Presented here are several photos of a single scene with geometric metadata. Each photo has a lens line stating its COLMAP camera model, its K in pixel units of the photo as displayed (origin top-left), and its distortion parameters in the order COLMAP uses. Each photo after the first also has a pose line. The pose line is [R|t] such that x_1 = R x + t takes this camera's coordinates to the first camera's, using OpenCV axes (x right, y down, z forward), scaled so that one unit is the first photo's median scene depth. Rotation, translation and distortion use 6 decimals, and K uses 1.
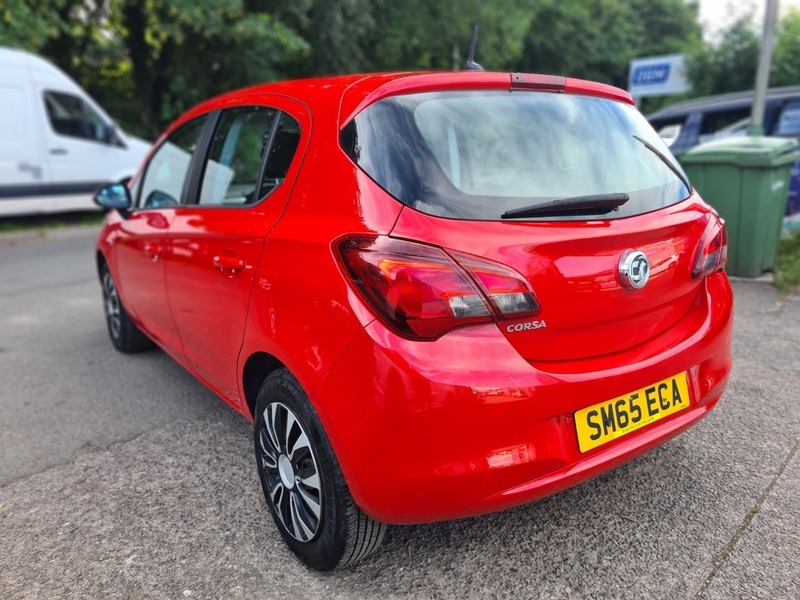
lens RADIAL K [[609.4, 0, 401.8], [0, 609.4, 305.4], [0, 0, 1]] dist [0.026419, -0.006016]
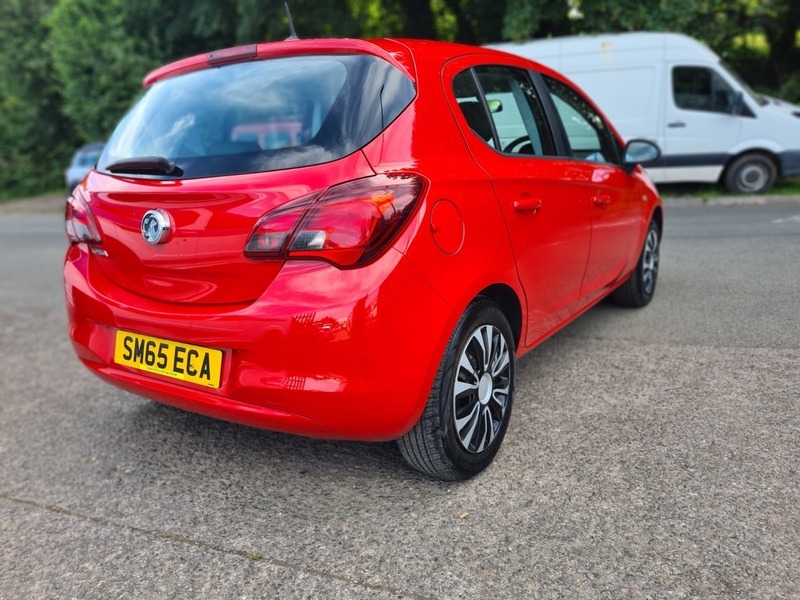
lens RADIAL K [[613.5, 0, 390.9], [0, 613.5, 296.6], [0, 0, 1]] dist [0.023958, -0.012561]
pose [[0.356075, 0.213543, -0.909731, 1.448477], [-0.189004, 0.969876, 0.153683, -0.173285], [0.915144, 0.117220, 0.385709, 0.904617]]
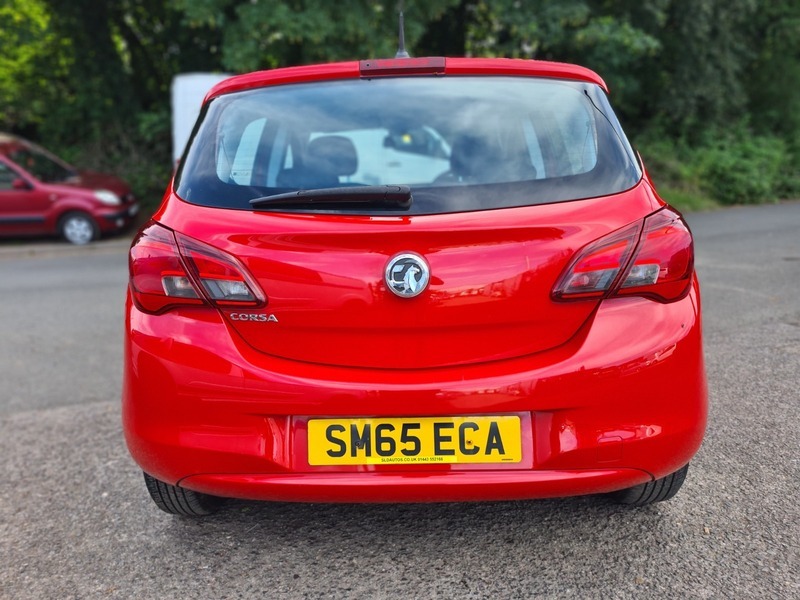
lens RADIAL K [[613.0, 0, 400.0], [0, 613.0, 300.0], [0, 0, 1]] dist [0.029646, -0.020231]
pose [[0.799799, 0.115195, -0.589110, 0.819542], [-0.130618, 0.991295, 0.016507, -0.034268], [0.585884, 0.063746, 0.807884, 0.281322]]
